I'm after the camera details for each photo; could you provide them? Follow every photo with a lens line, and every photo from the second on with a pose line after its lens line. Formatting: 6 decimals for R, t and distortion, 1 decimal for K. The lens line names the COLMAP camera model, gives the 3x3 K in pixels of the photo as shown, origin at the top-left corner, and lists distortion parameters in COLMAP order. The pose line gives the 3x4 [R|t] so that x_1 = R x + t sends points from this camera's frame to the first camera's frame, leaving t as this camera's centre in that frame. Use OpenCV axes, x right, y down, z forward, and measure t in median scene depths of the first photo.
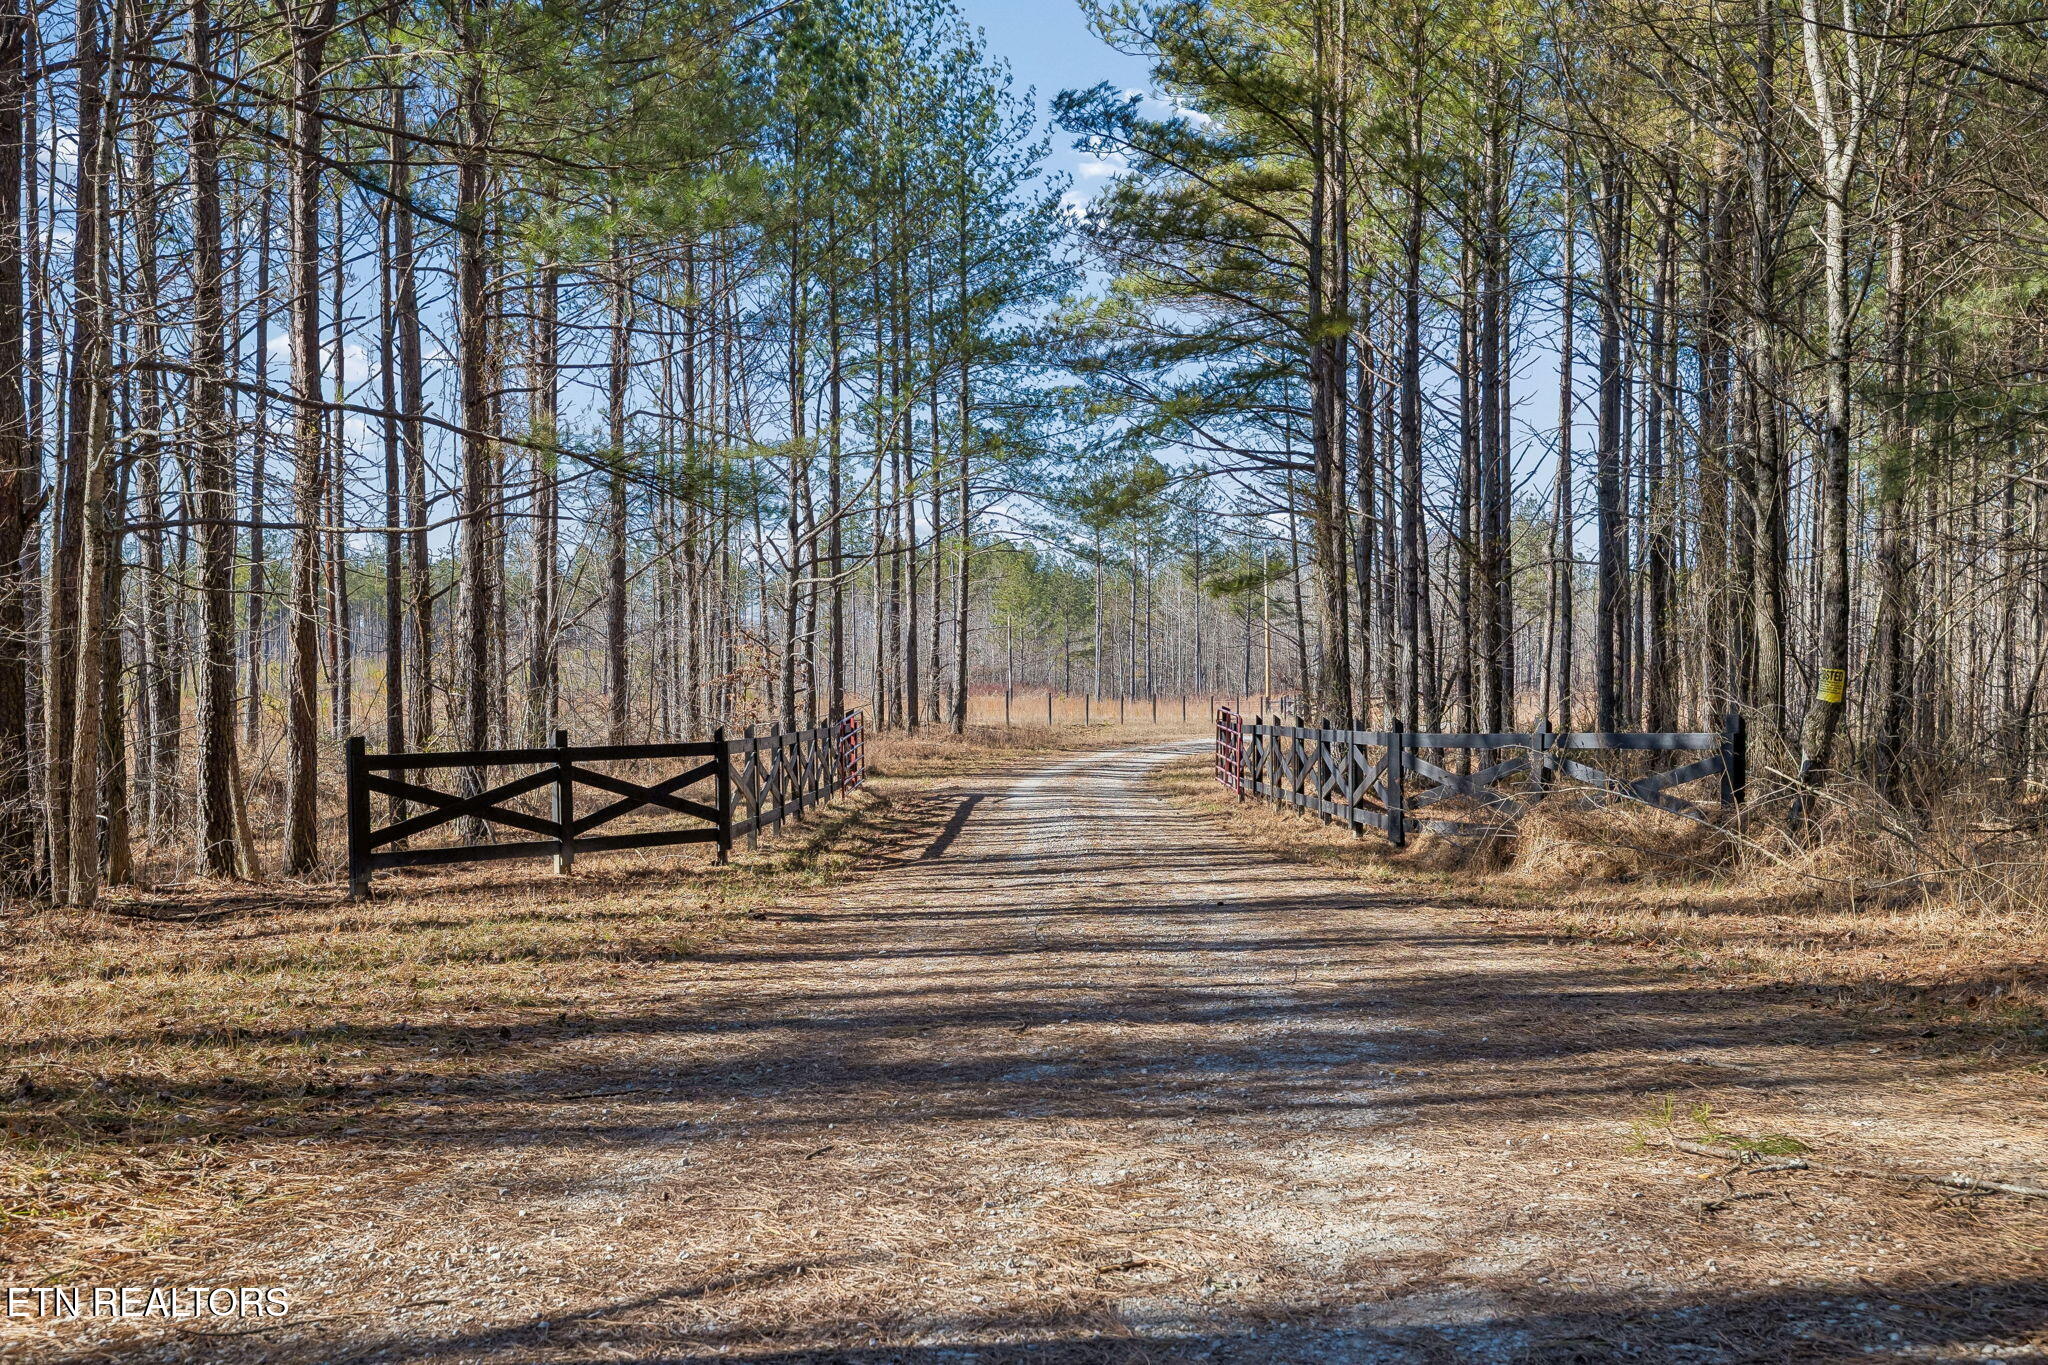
lens RADIAL K [[2285.4, 0, 1029.4], [0, 2285.4, 690.6], [0, 0, 1]] dist [0.009366, 0.000000]
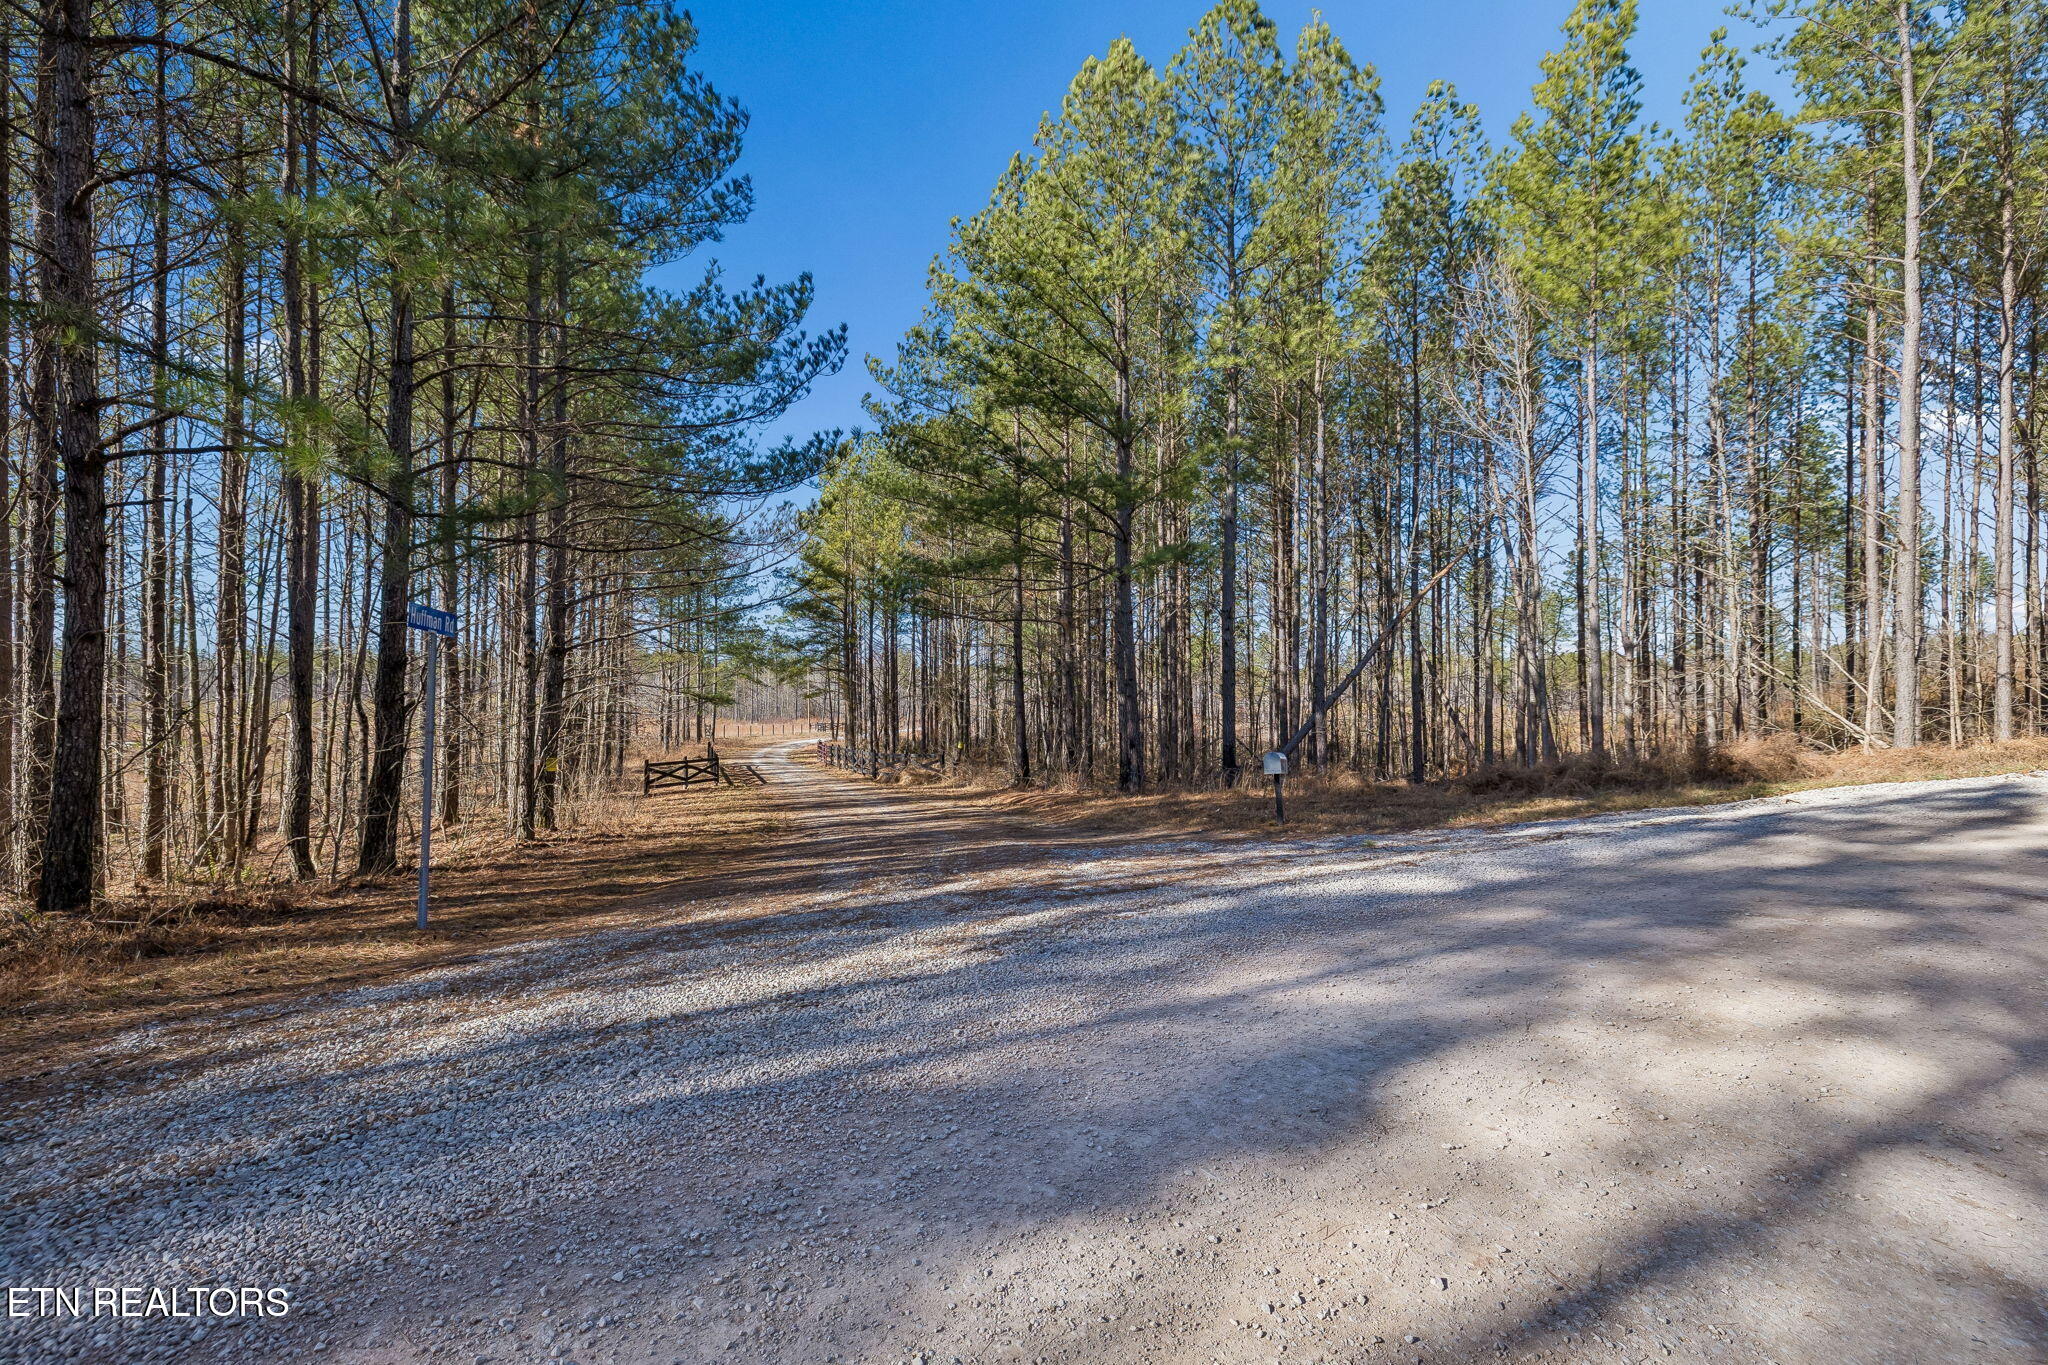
lens RADIAL K [[990.5, 0, 1029.5], [0, 990.5, 676.2], [0, 0, 1]] dist [0.003757, 0.000433]
pose [[0.942466, 0.010498, 0.334137, -0.210394], [0.000071, 0.999501, -0.031603, -0.072777], [-0.334302, 0.029808, 0.941994, -0.975657]]
